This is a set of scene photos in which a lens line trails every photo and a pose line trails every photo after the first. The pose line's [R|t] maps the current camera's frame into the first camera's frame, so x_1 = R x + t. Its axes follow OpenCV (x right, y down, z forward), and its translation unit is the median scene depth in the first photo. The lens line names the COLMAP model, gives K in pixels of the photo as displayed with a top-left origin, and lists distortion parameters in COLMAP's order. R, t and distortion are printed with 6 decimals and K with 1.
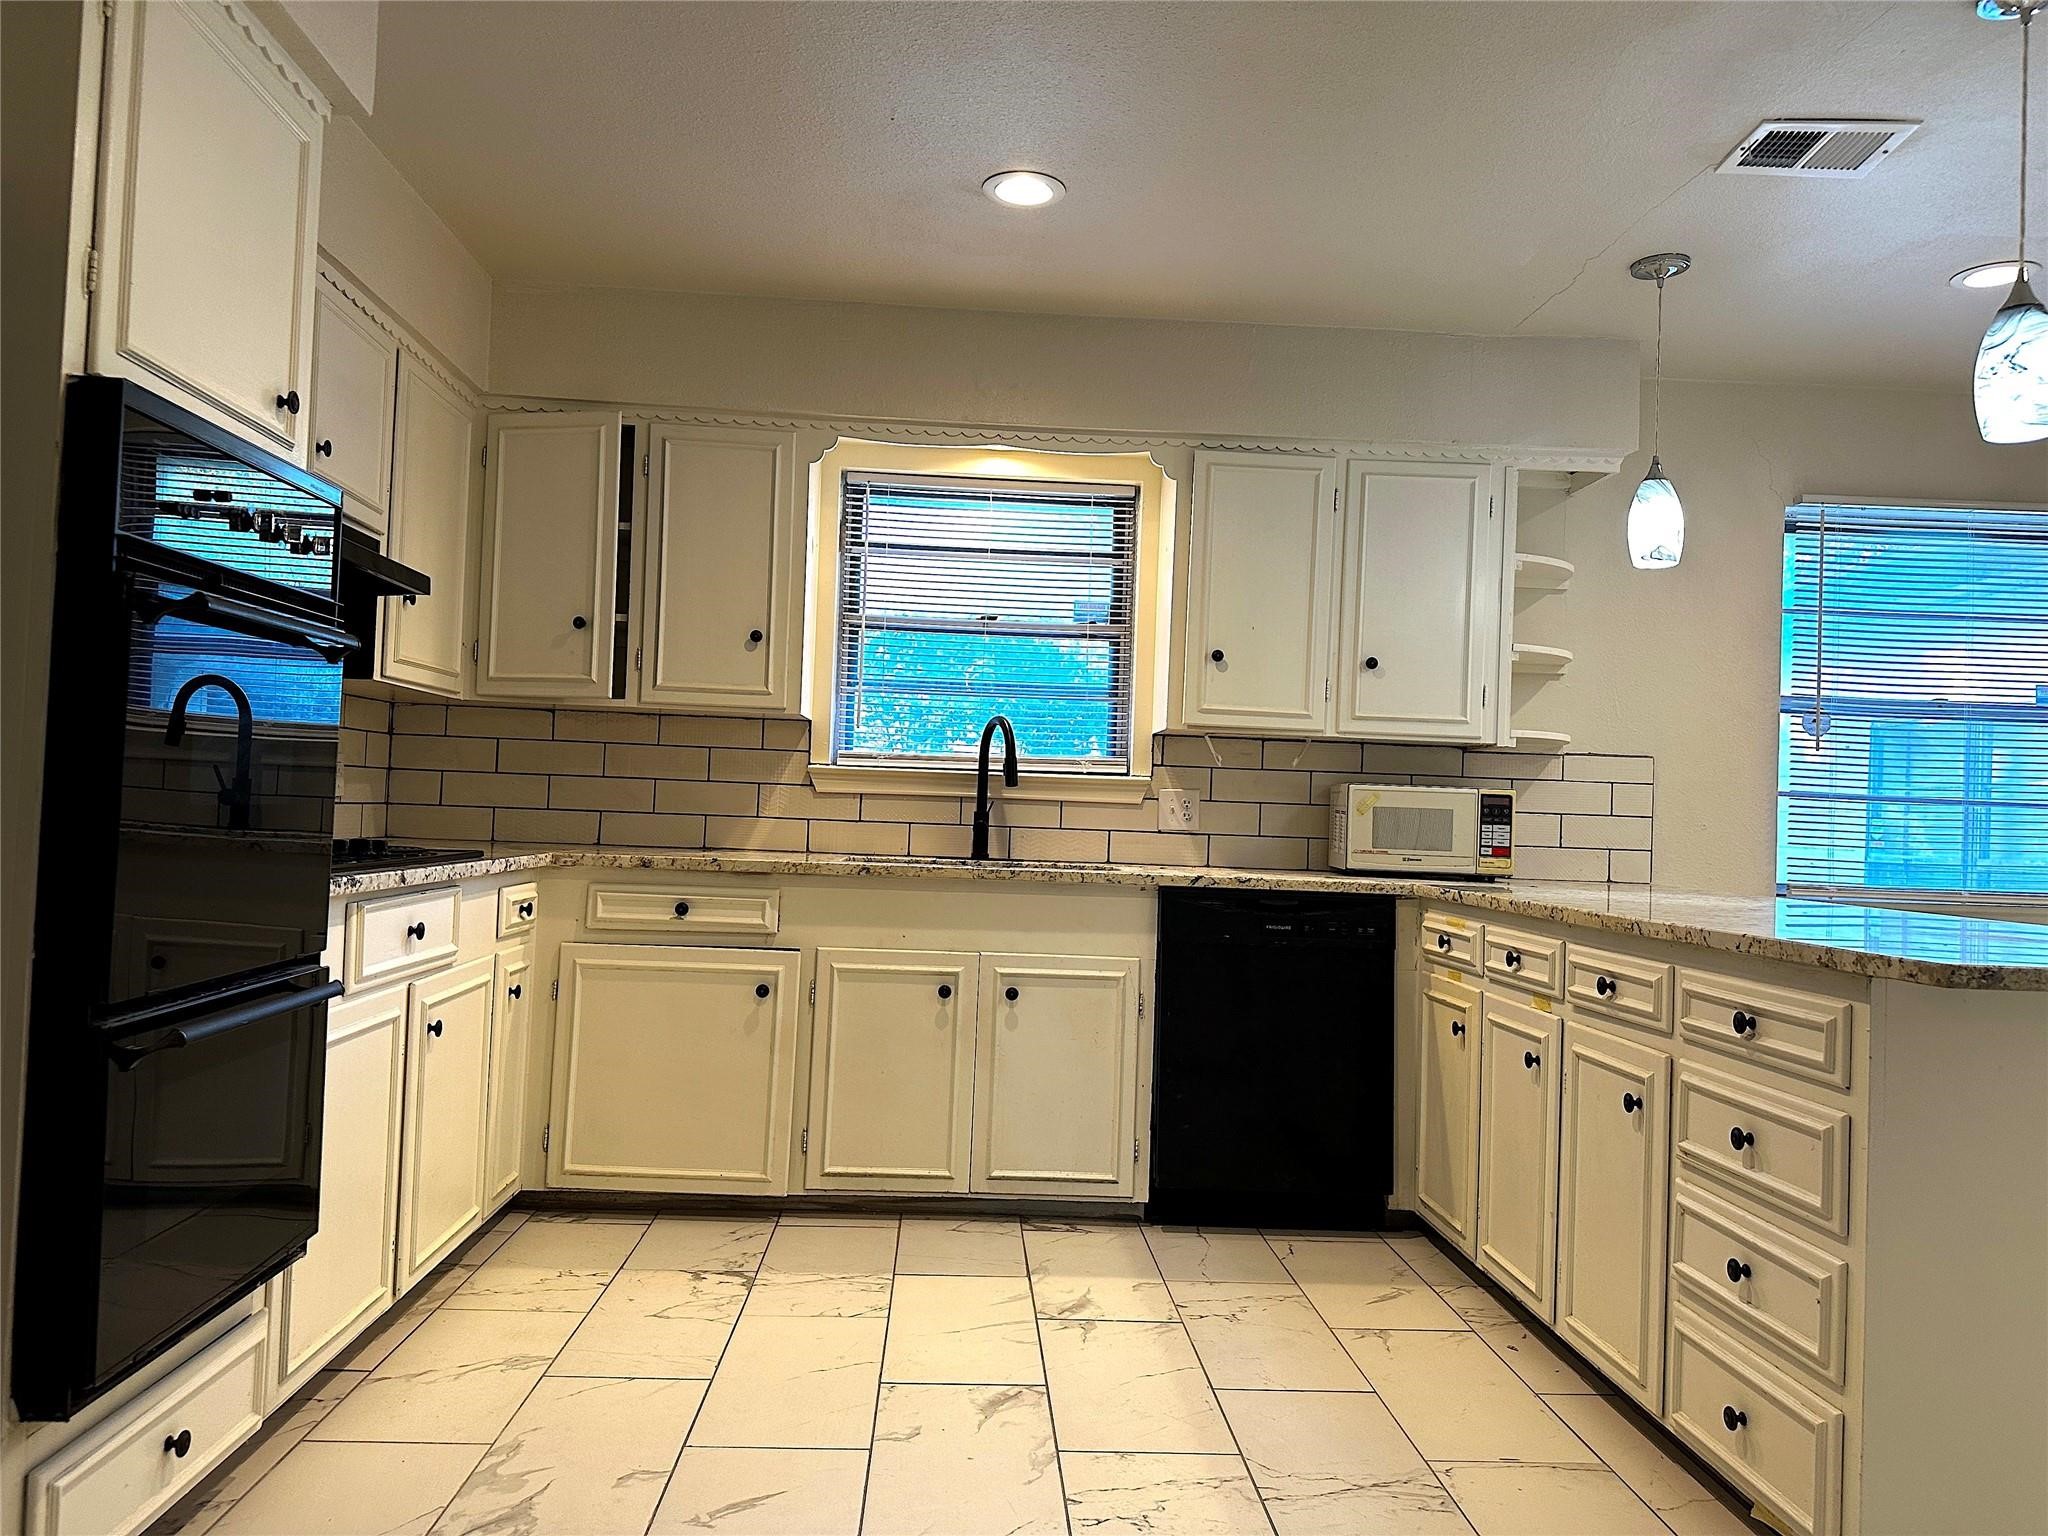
lens RADIAL K [[1429.0, 0, 1013.0], [0, 1429.0, 766.7], [0, 0, 1]] dist [0.051420, -0.047500]
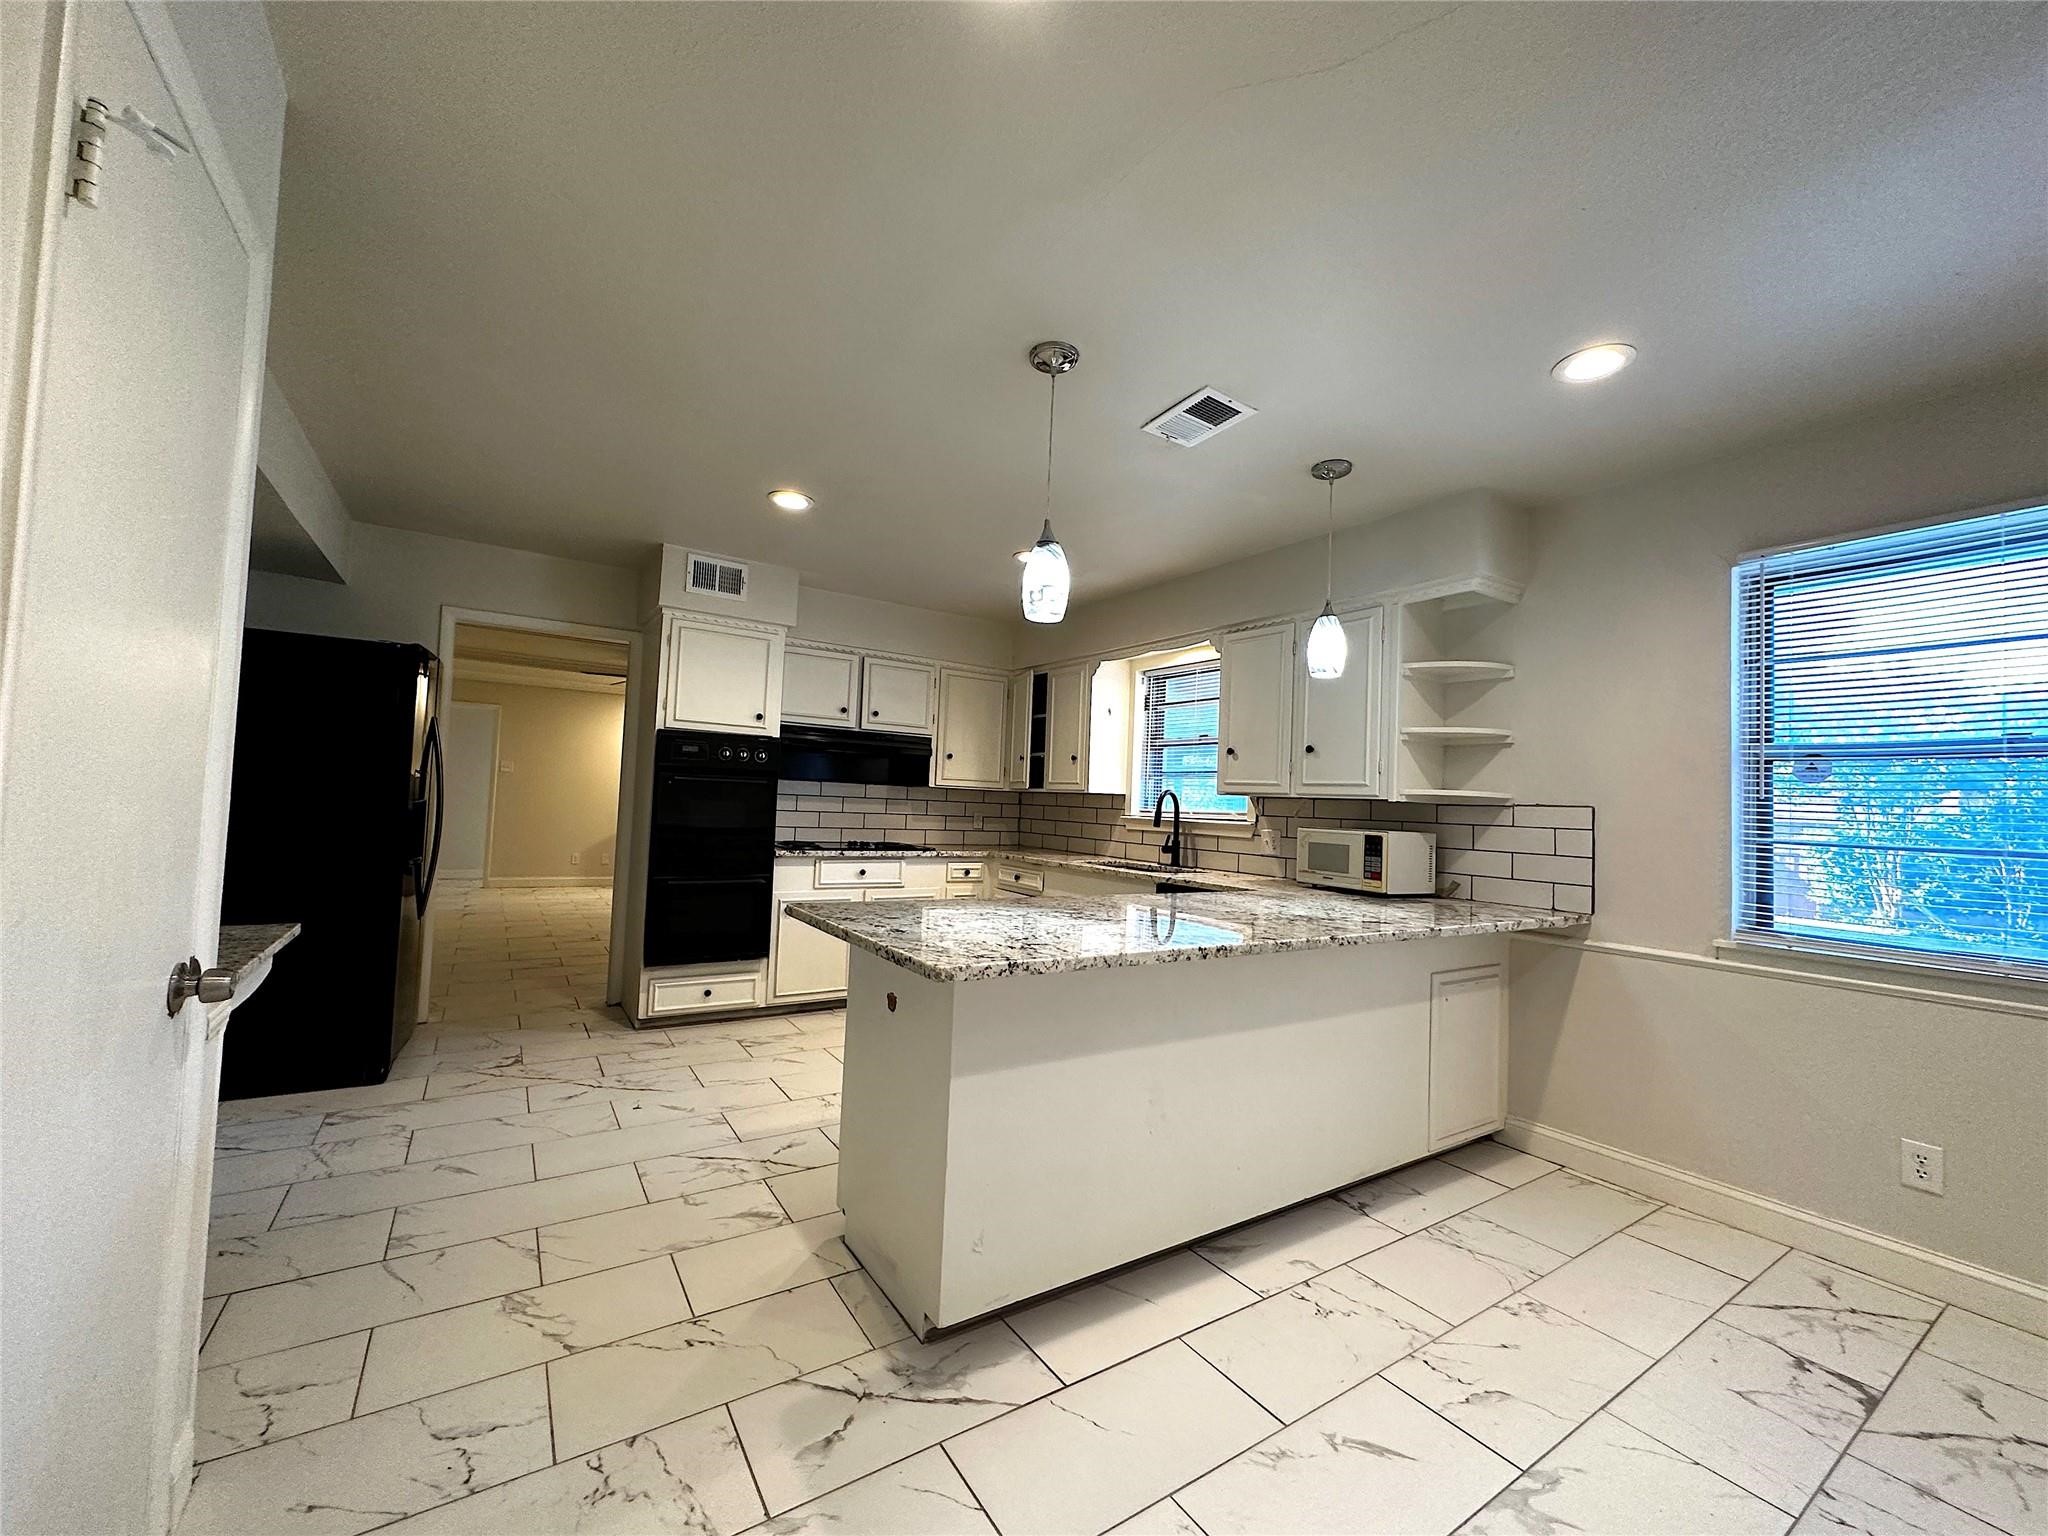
lens RADIAL K [[815.7, 0, 1015.4], [0, 815.7, 769.8], [0, 0, 1]] dist [0.001926, 0.000876]
pose [[0.514330, -0.051812, -0.856026, 0.832070], [0.001664, 0.998232, -0.059420, 0.002132], [0.857591, 0.029137, 0.513506, 0.272077]]
